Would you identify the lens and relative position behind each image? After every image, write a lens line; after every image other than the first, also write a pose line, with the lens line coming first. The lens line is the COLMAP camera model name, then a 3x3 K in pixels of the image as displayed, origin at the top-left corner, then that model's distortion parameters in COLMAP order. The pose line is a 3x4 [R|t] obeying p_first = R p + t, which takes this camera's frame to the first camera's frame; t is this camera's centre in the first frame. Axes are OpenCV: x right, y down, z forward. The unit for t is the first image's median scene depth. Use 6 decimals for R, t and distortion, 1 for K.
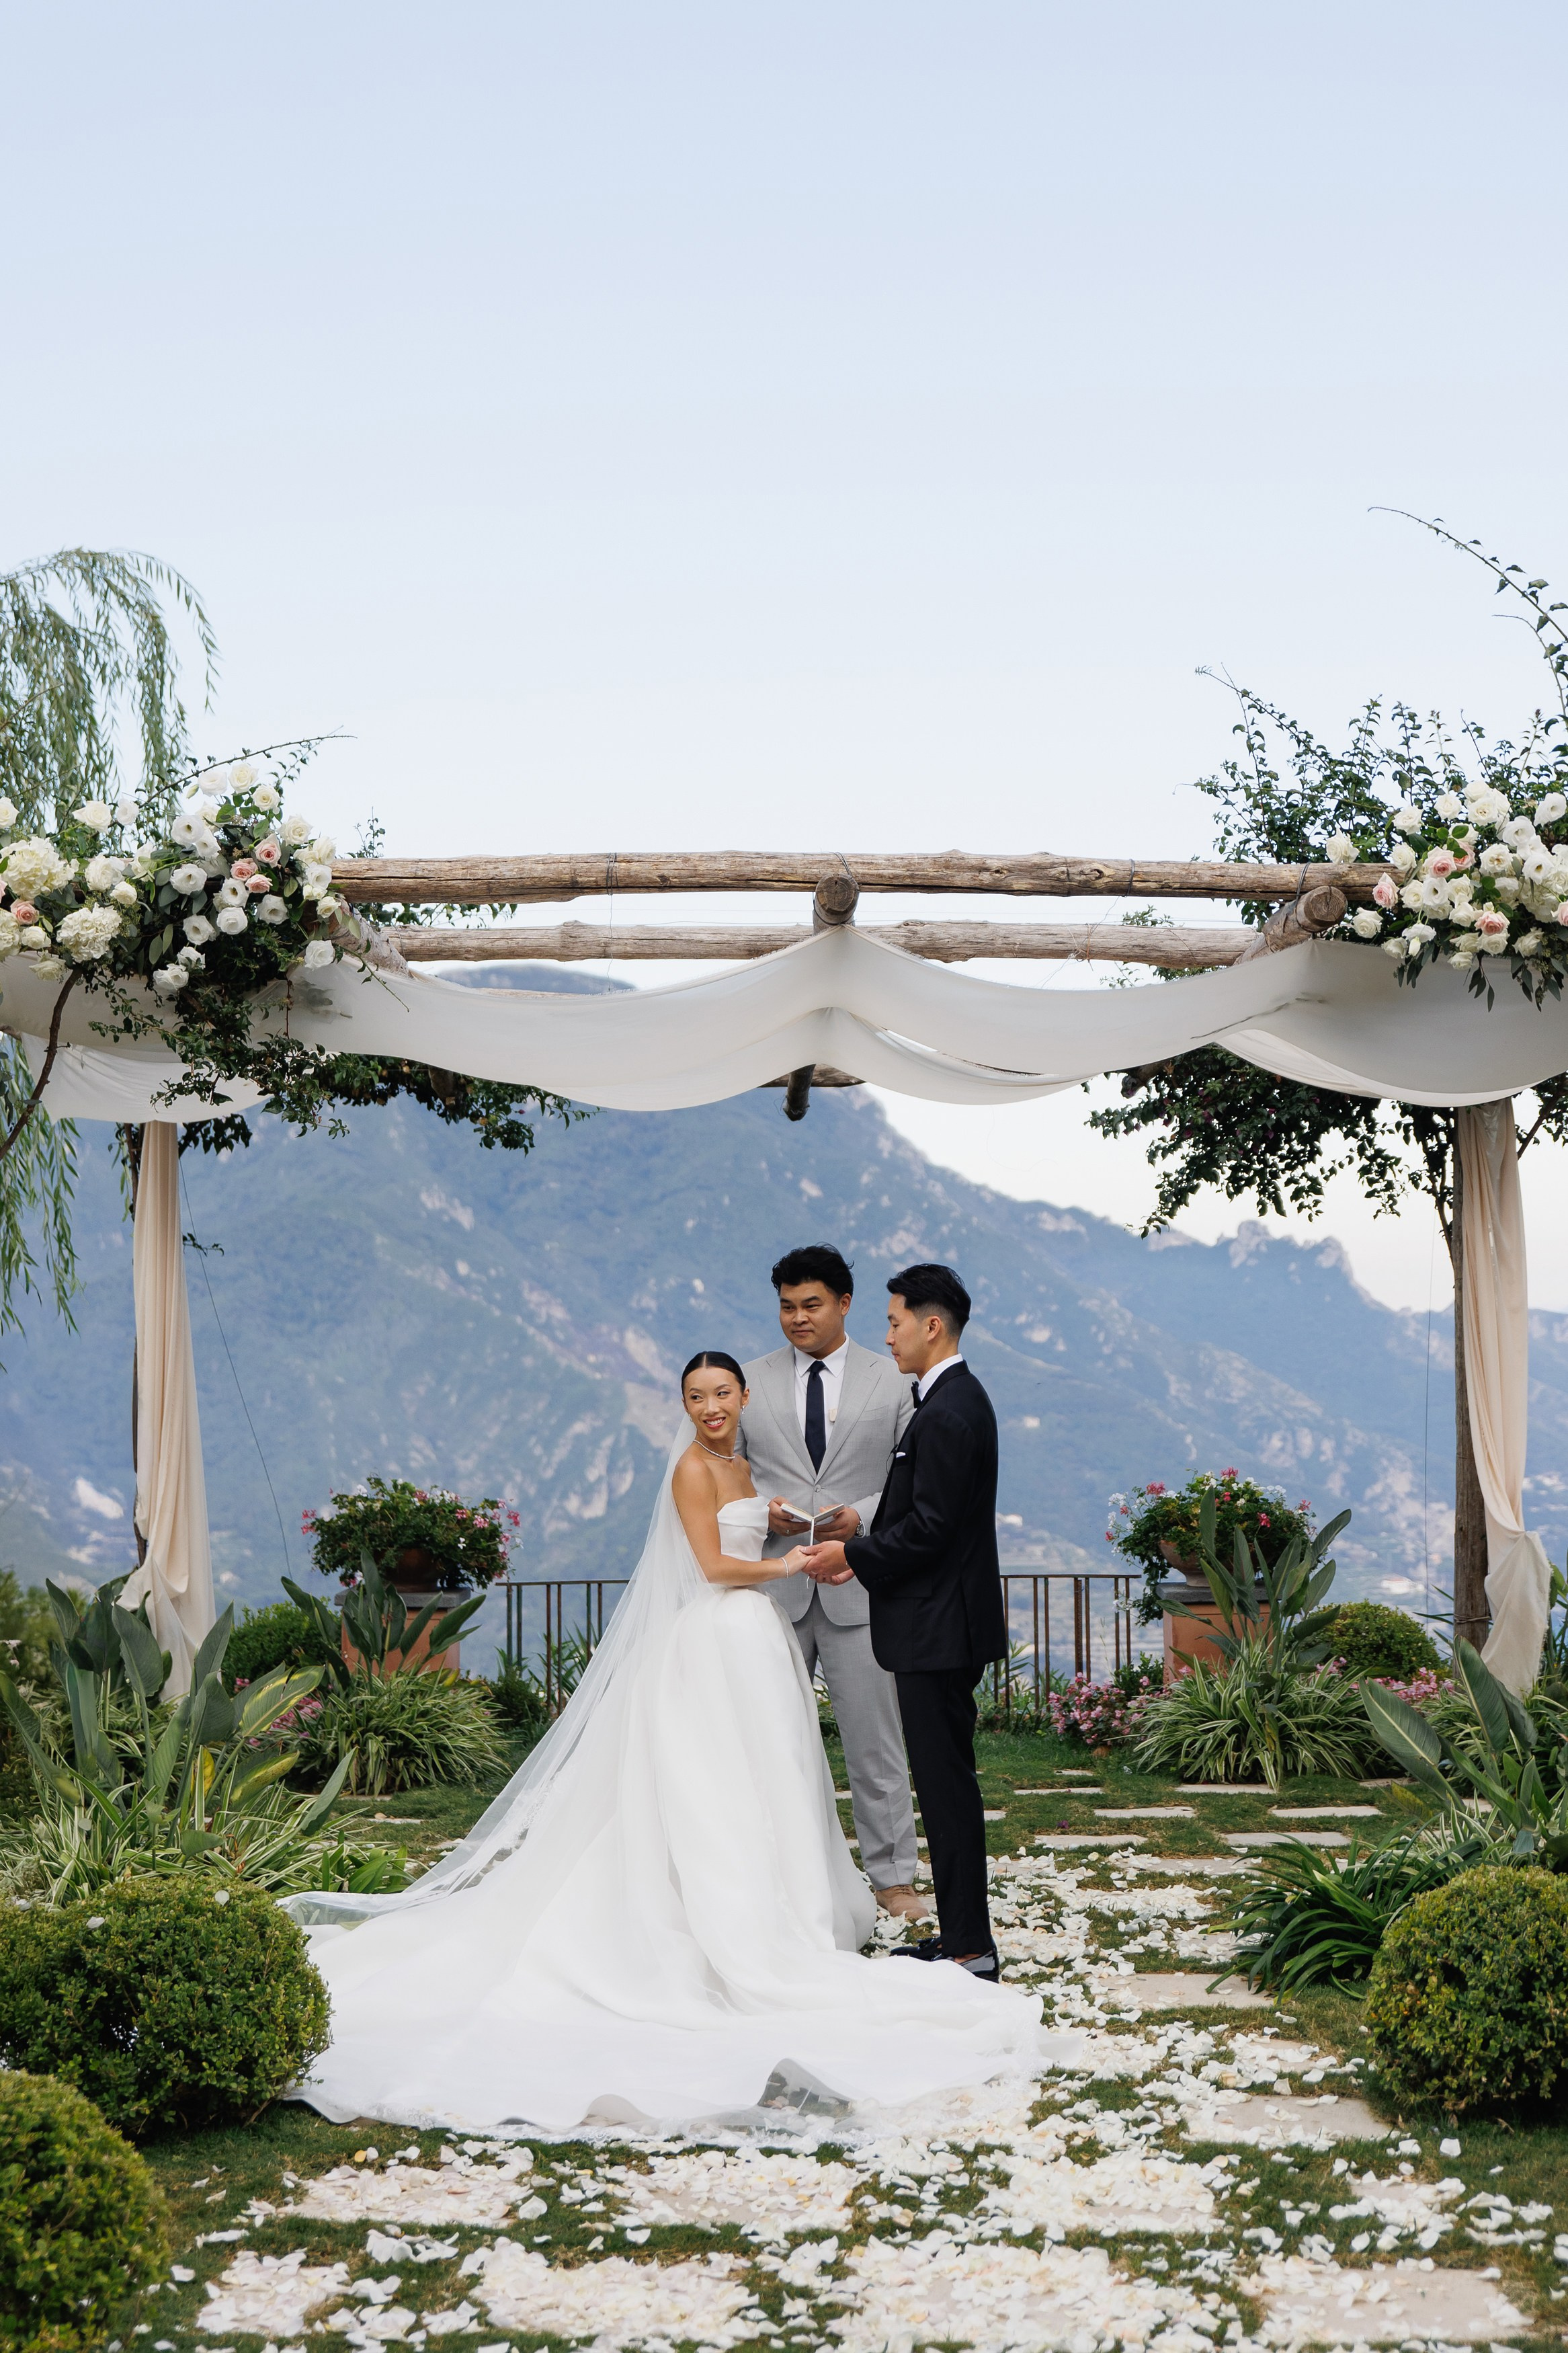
lens RADIAL K [[3167.4, 0, 756.4], [0, 3167.4, 1181.4], [0, 0, 1]] dist [0.007864, -0.068034]
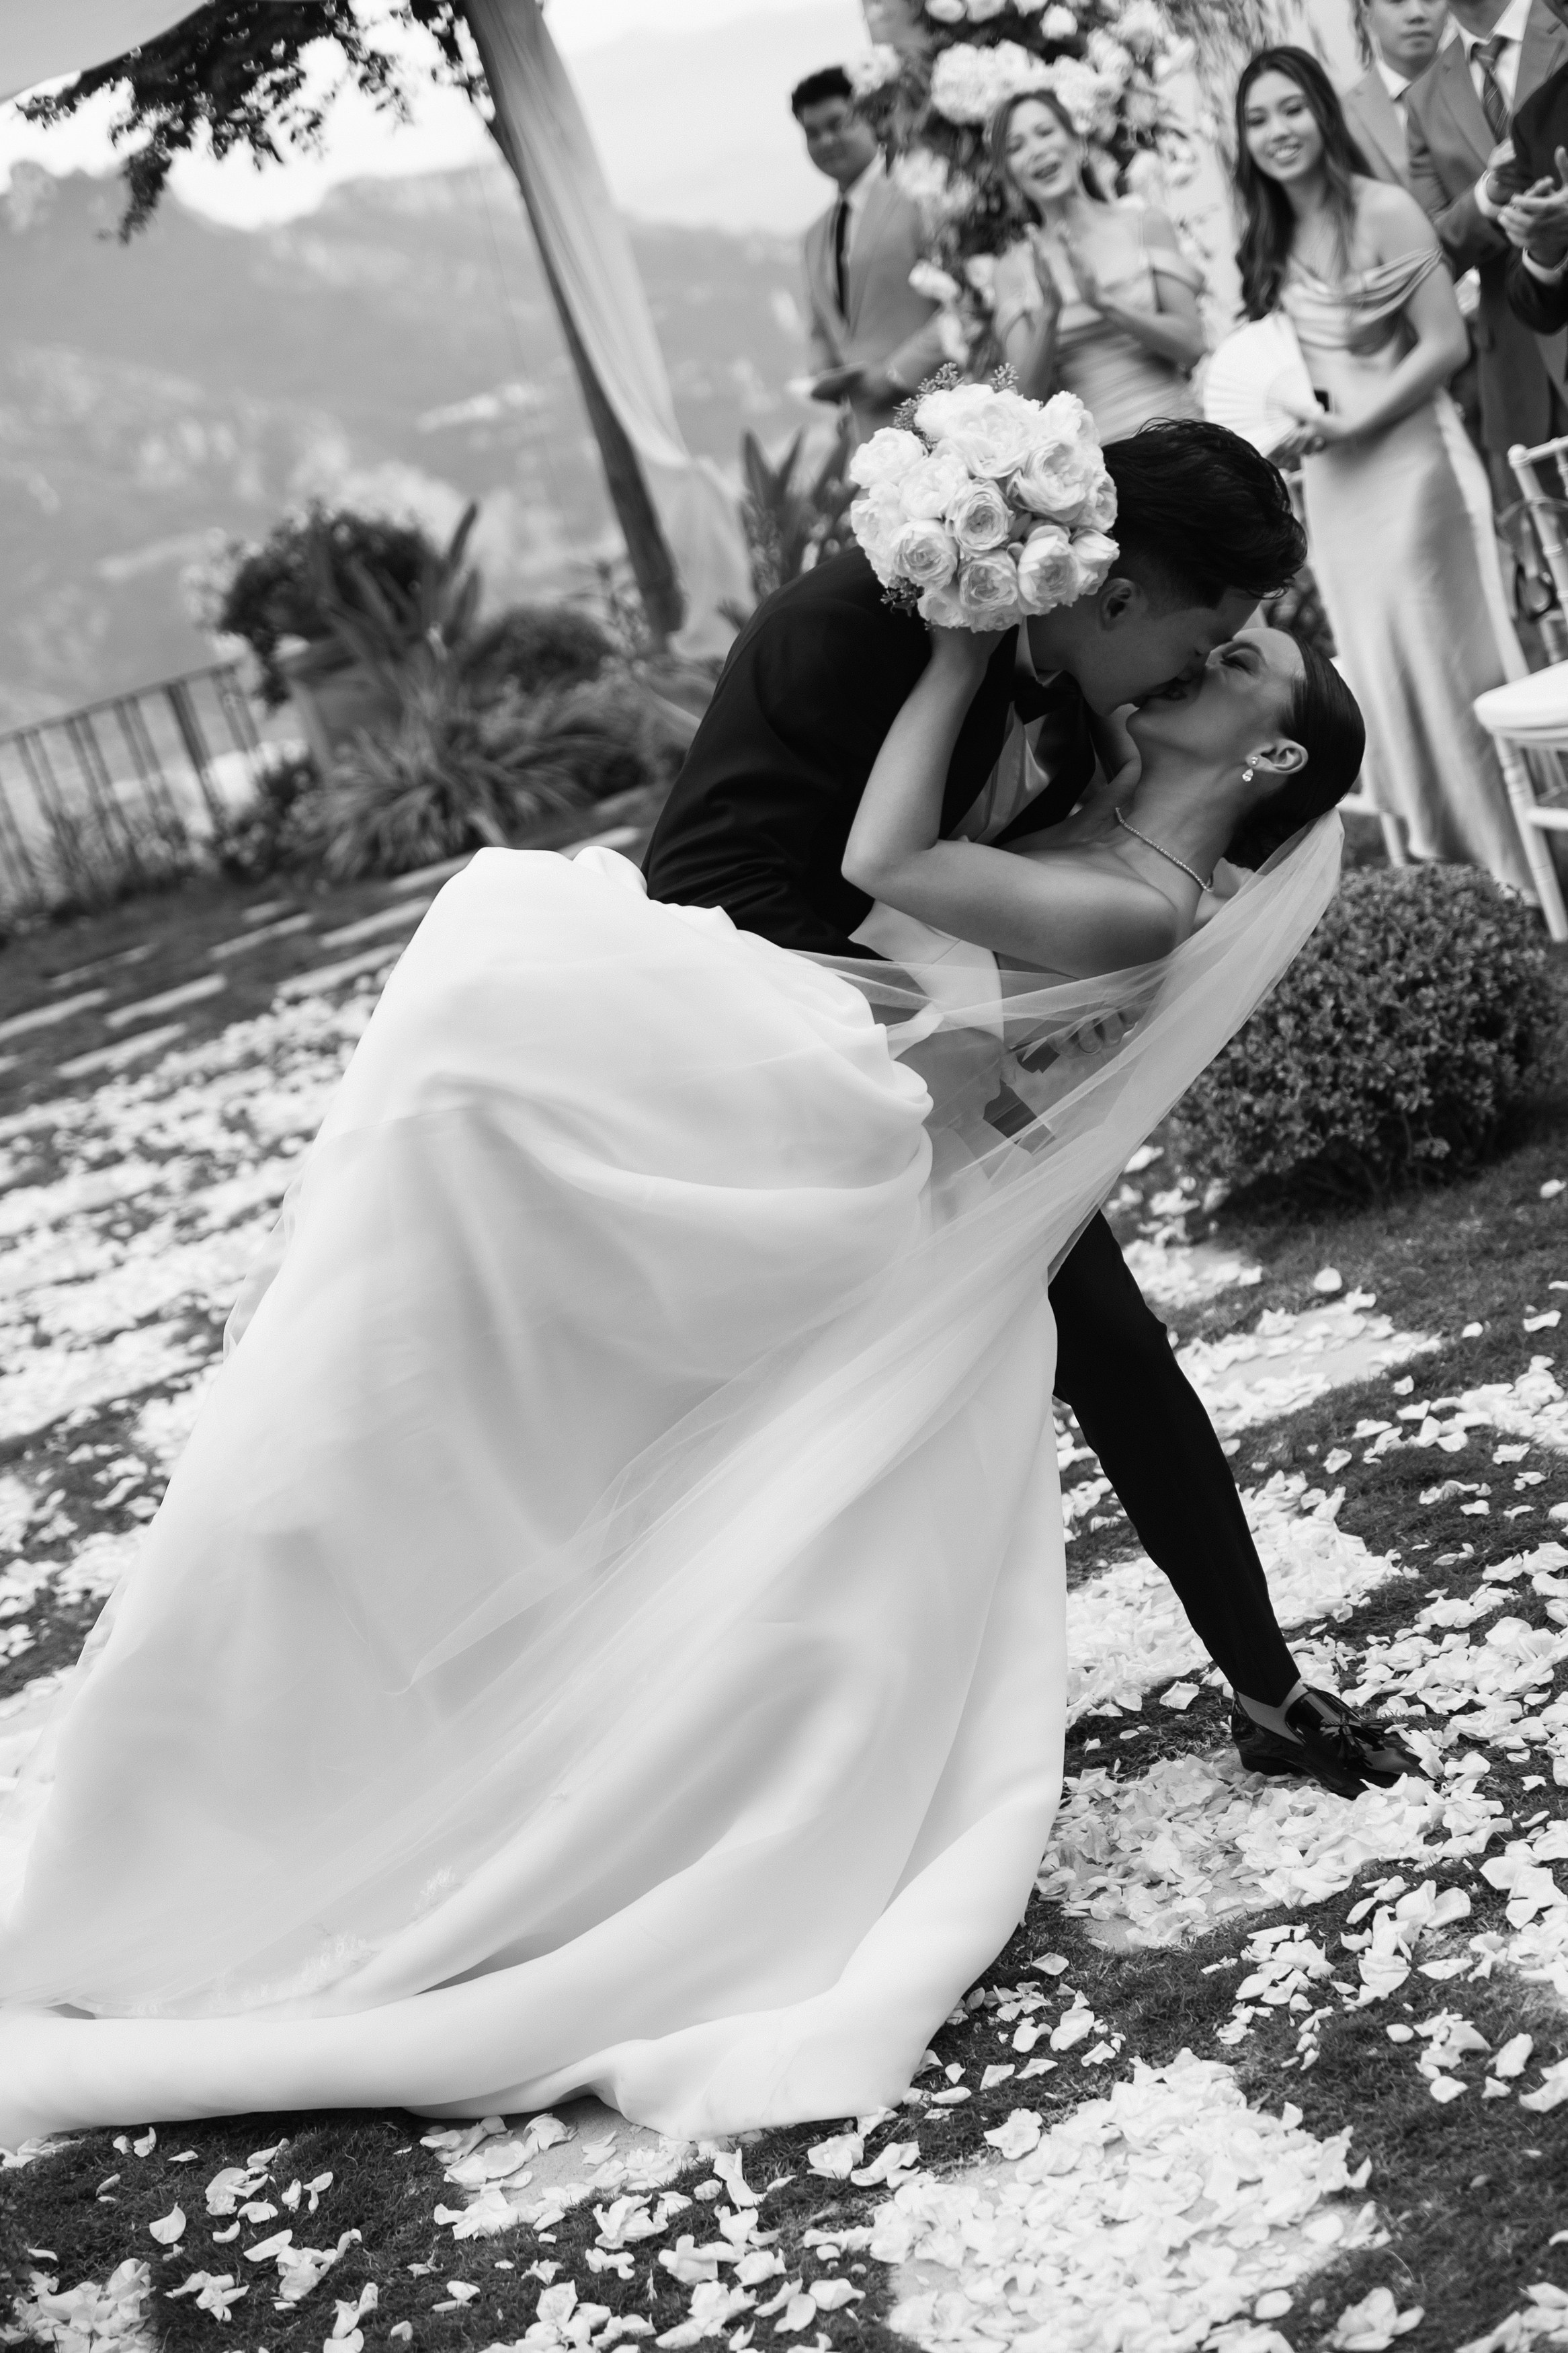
lens RADIAL K [[4298.6, 0, 788.2], [0, 4298.6, 1162.4], [0, 0, 1]] dist [0.171866, -0.502259]
pose [[0.908351, -0.340785, 0.242414, -0.101956], [0.272858, 0.922208, 0.274009, -0.033987], [-0.316935, -0.182752, 0.930674, -0.145272]]
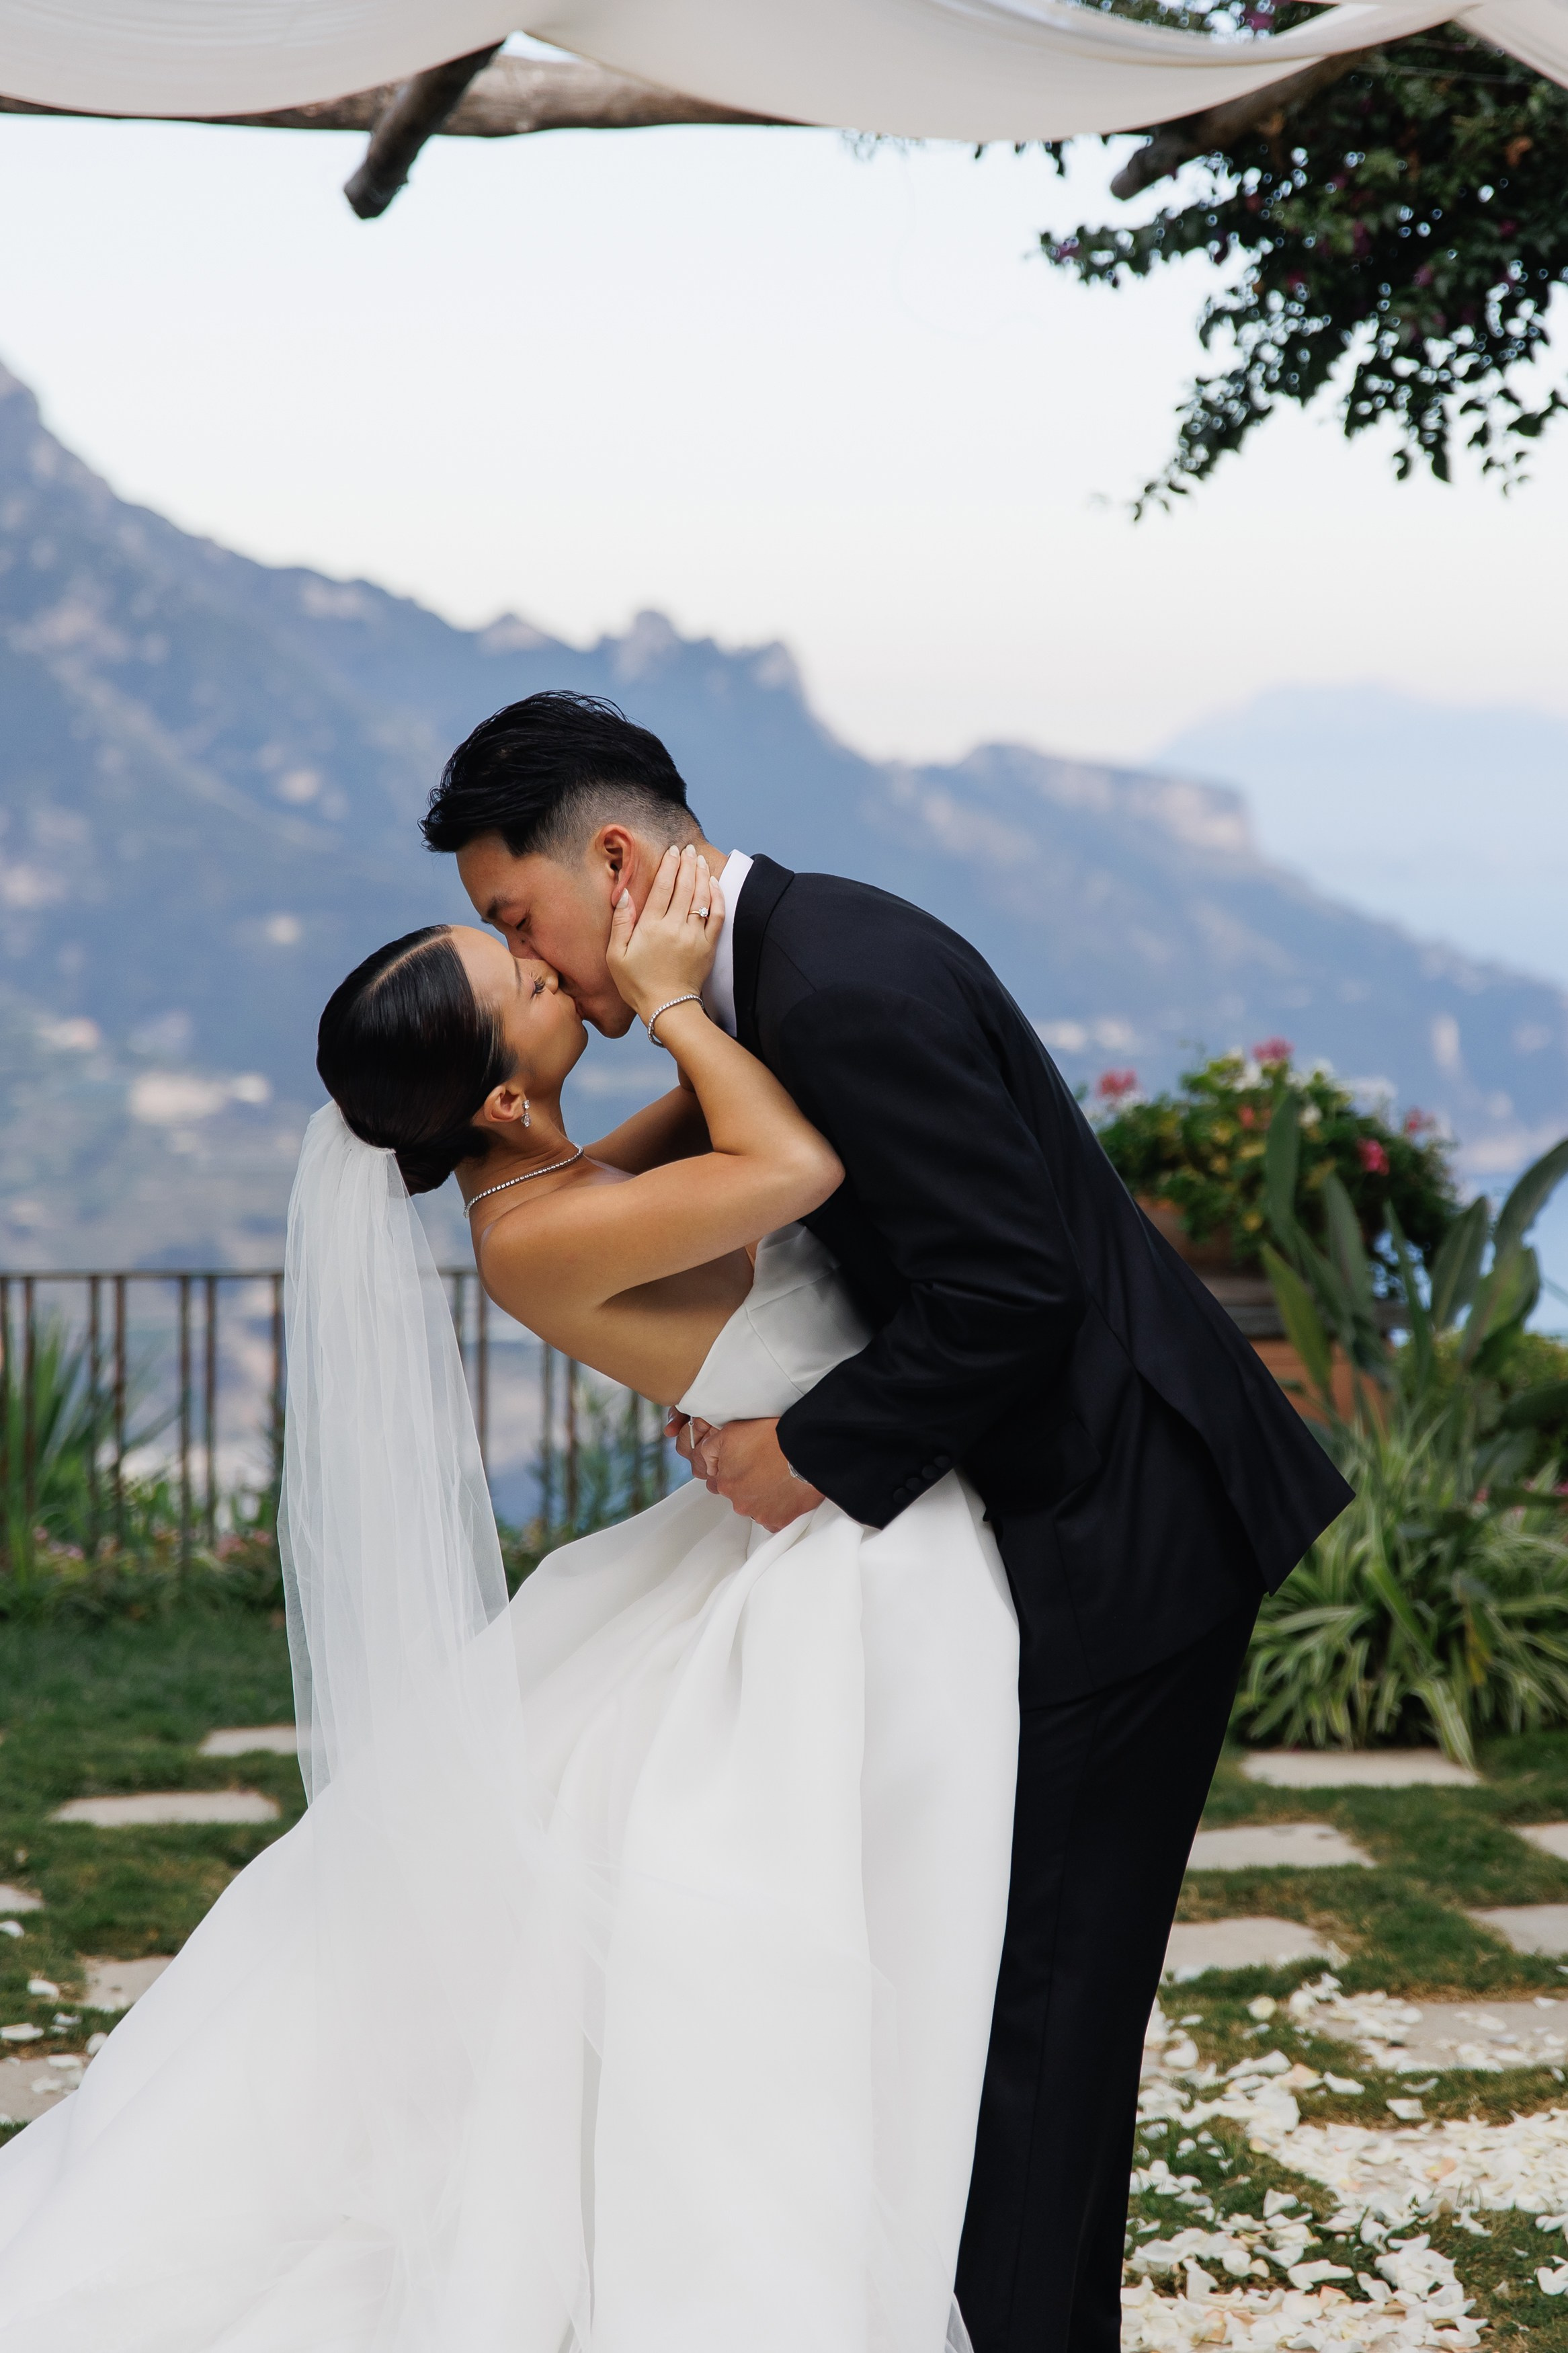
lens RADIAL K [[5237.6, 0, 899.5], [0, 5237.6, 1034.2], [0, 0, 1]] dist [0.047301, -0.513597]
pose [[0.979281, 0.010171, 0.202250, -0.088511], [-0.029459, 0.995269, 0.092588, 0.033317], [-0.200351, -0.096627, 0.974947, 0.430176]]
